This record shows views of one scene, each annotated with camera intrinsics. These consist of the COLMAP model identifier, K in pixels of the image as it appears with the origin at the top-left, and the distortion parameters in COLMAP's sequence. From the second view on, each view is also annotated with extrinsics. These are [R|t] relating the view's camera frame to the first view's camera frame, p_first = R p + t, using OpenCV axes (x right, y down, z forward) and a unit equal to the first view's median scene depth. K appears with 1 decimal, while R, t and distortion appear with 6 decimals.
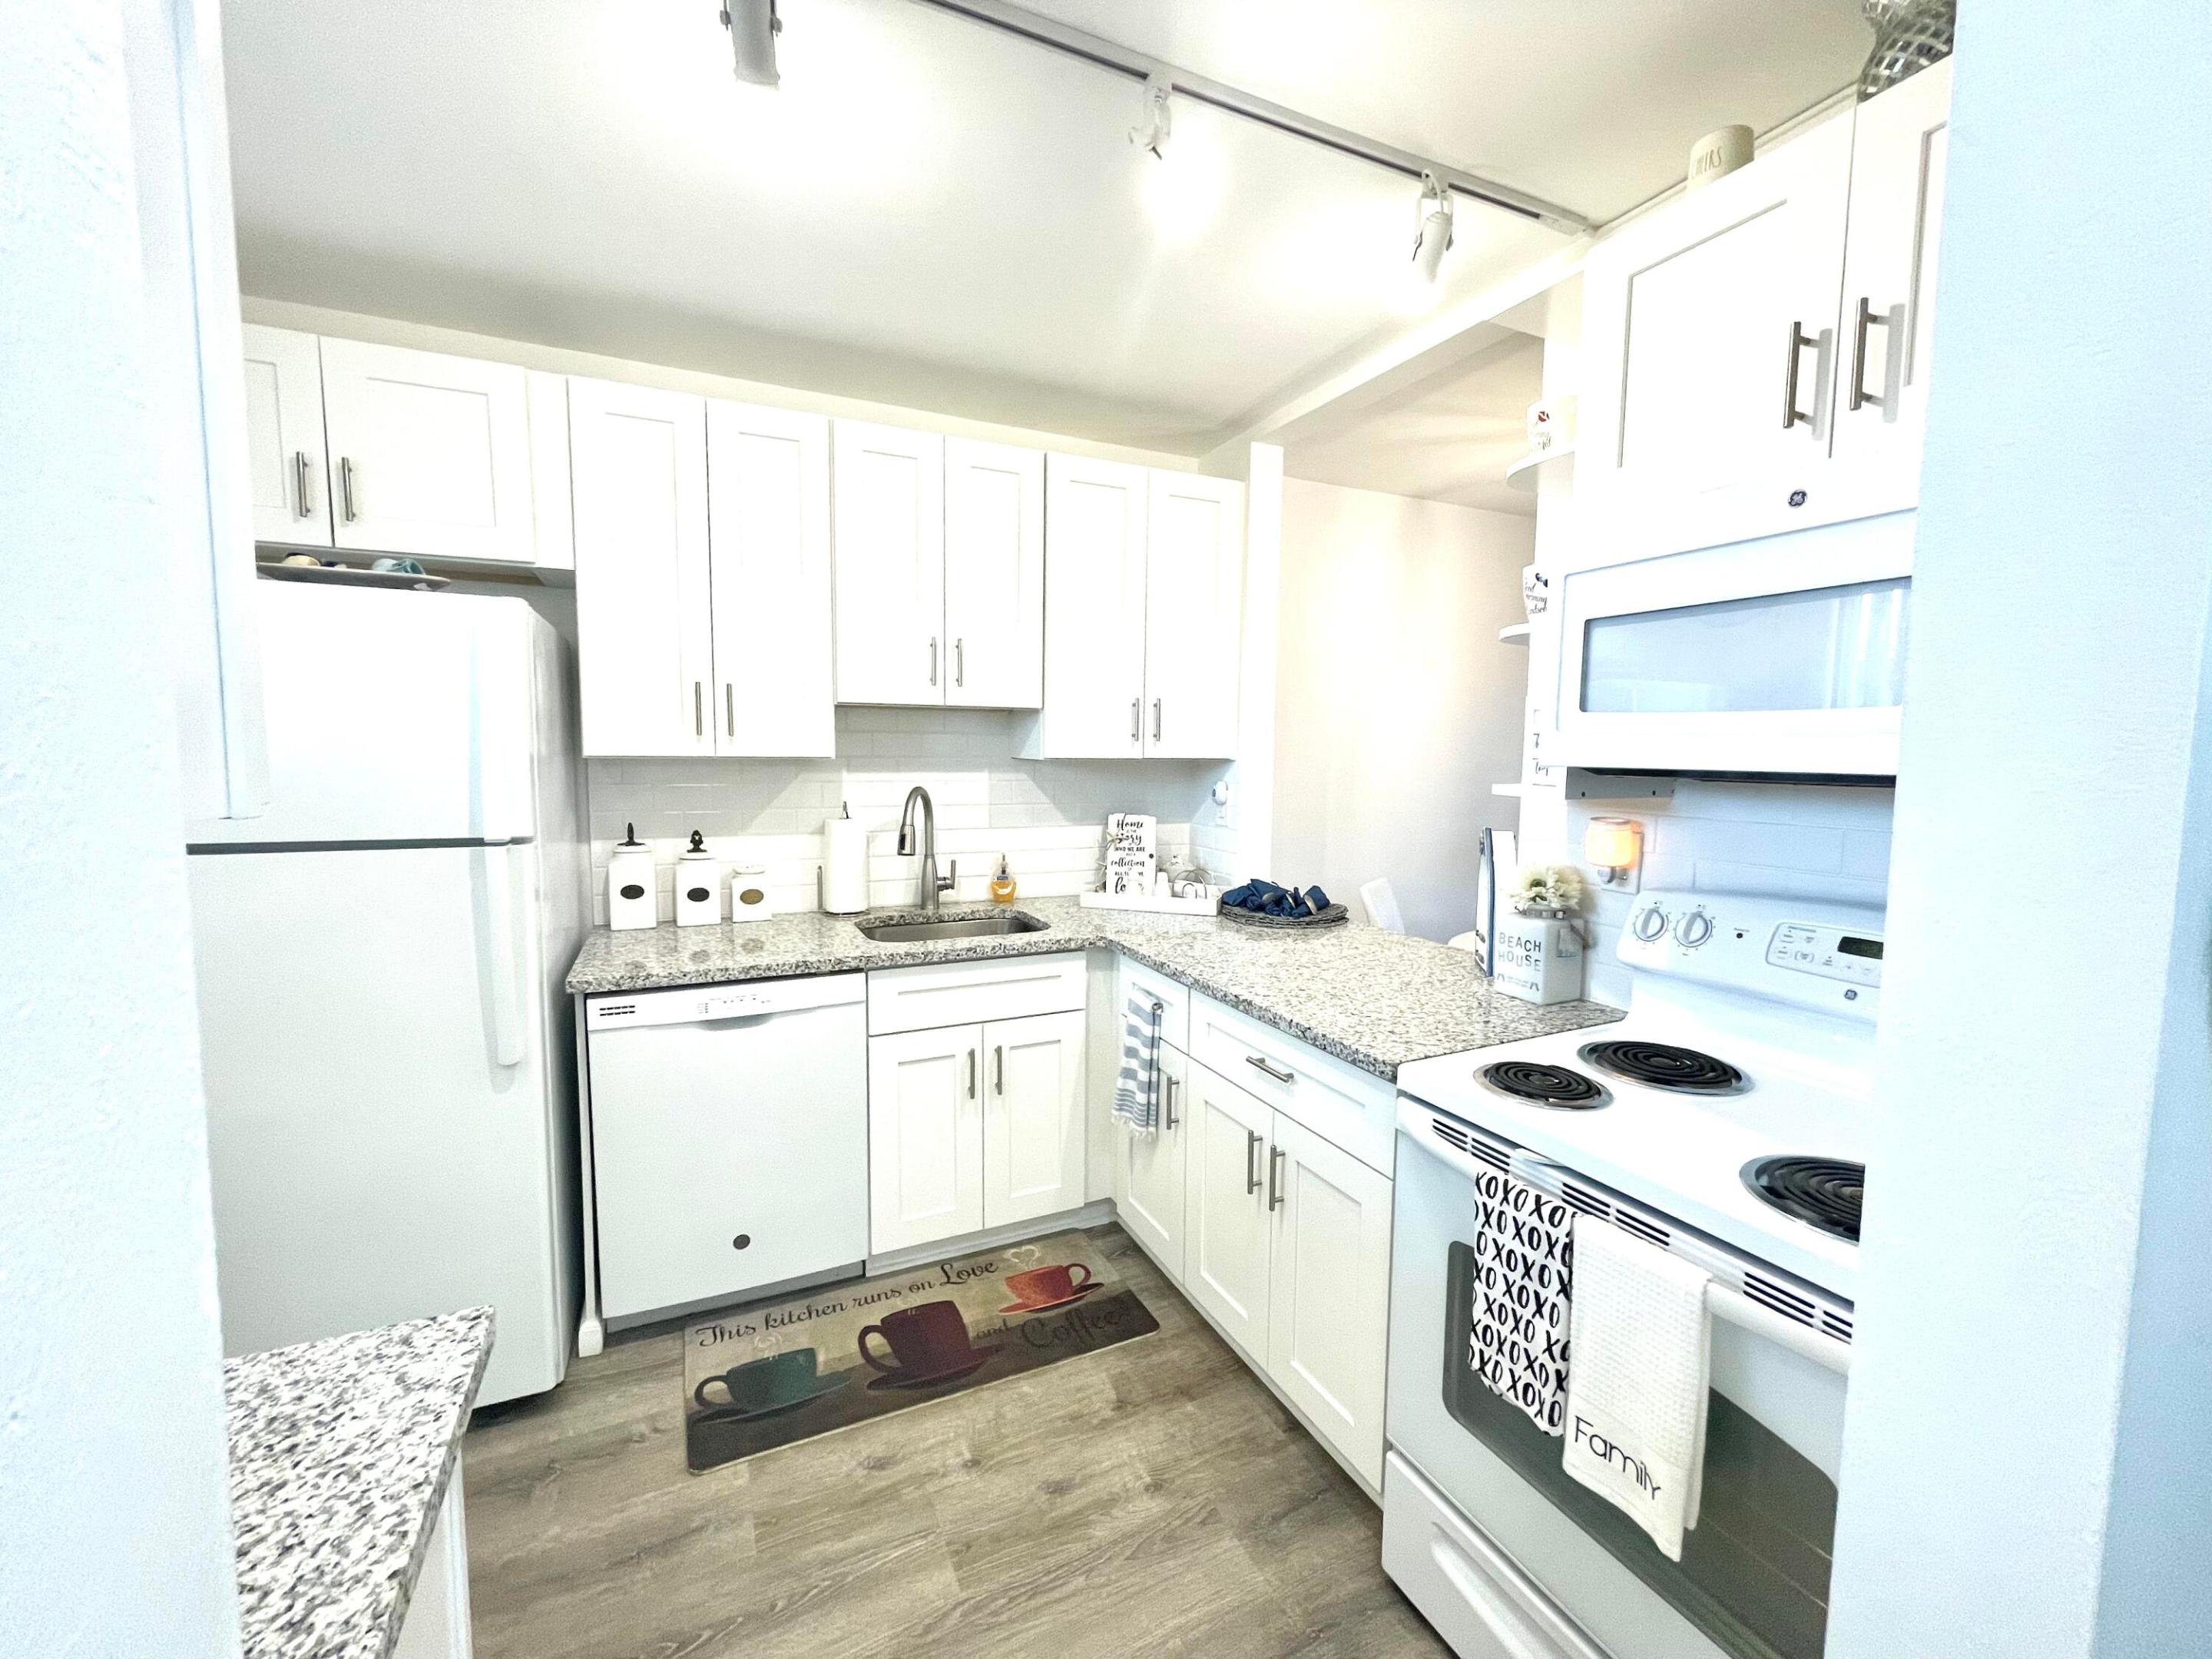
lens RADIAL K [[889.3, 0, 1105.3], [0, 889.3, 825.3], [0, 0, 1]] dist [-0.002167, 0.000241]
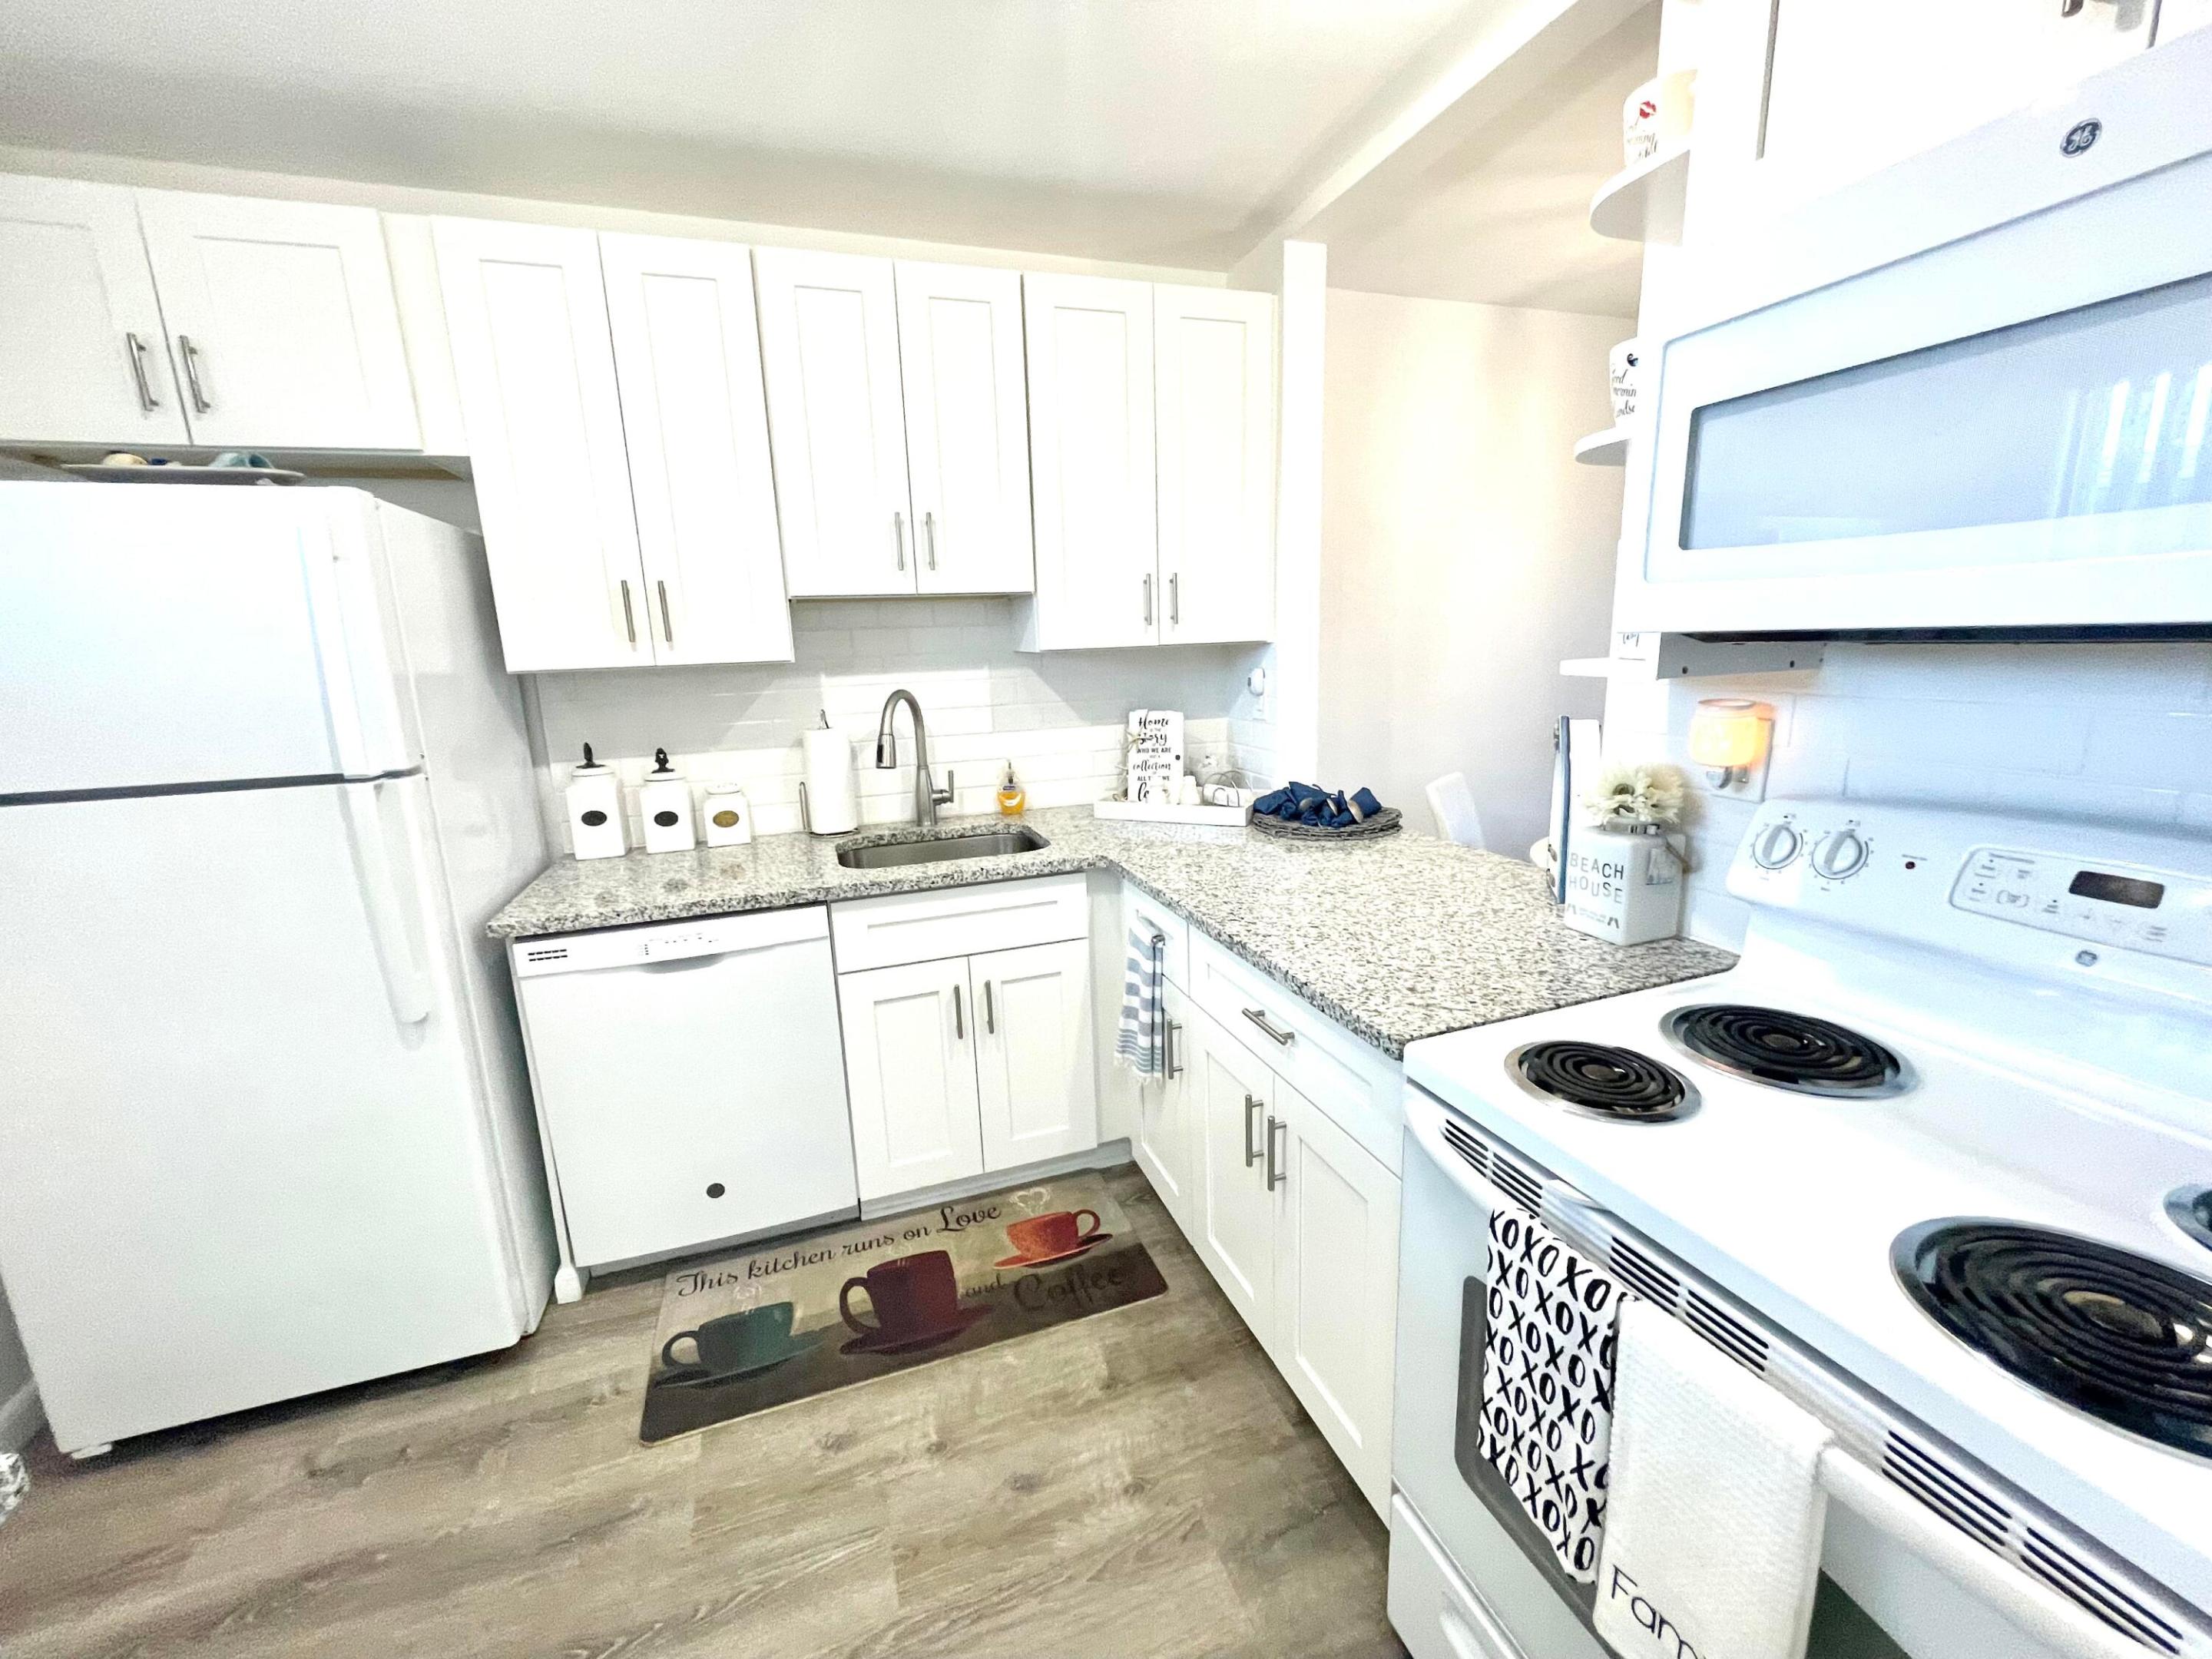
lens RADIAL K [[889.3, 0, 1105.3], [0, 889.3, 825.3], [0, 0, 1]] dist [-0.002167, 0.000241]
pose [[0.993366, -0.022865, -0.112701, 0.129569], [0.036460, 0.992093, 0.120093, -0.012086], [0.109064, -0.123406, 0.986345, 0.194058]]
